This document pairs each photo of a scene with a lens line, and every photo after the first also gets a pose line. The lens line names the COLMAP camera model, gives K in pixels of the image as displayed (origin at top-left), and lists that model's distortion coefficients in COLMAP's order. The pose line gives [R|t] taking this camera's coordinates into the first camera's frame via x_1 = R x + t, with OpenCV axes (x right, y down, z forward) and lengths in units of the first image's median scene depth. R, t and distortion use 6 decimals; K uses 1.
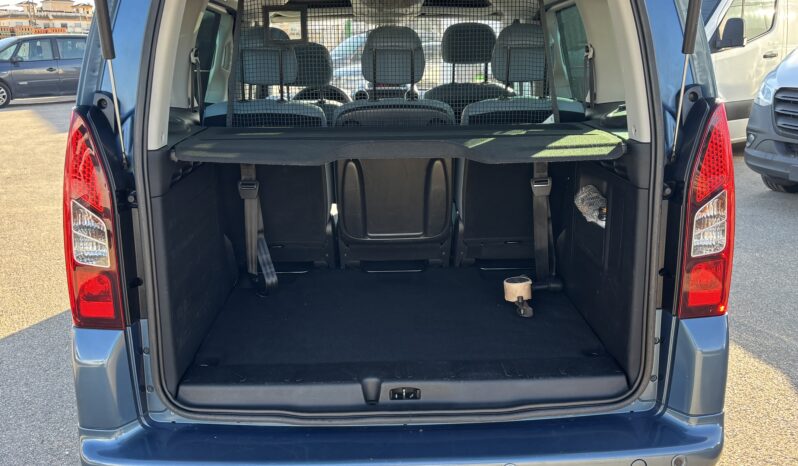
lens RADIAL K [[698.6, 0, 403.6], [0, 698.6, 232.7], [0, 0, 1]] dist [0.027946, -0.030937]
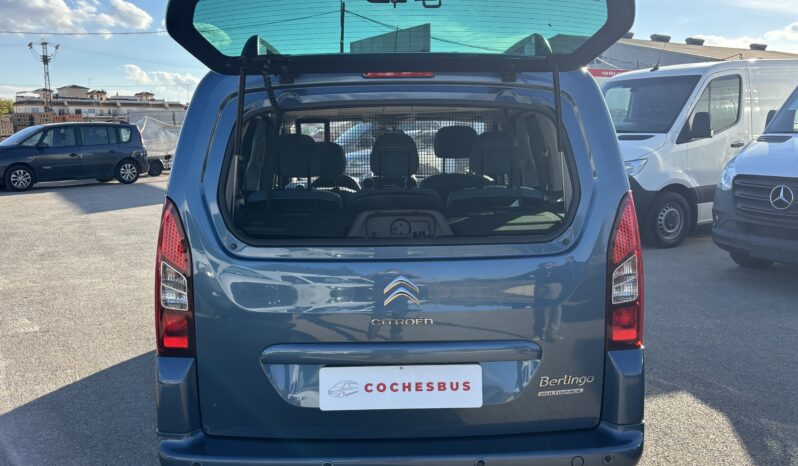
lens RADIAL K [[698.6, 0, 399.0], [0, 698.6, 233.4], [0, 0, 1]] dist [0.027946, -0.030937]
pose [[0.999942, 0.000864, -0.010696, 0.004873], [-0.002074, 0.993521, -0.113630, 0.027633], [0.010528, 0.113645, 0.993466, -0.189890]]
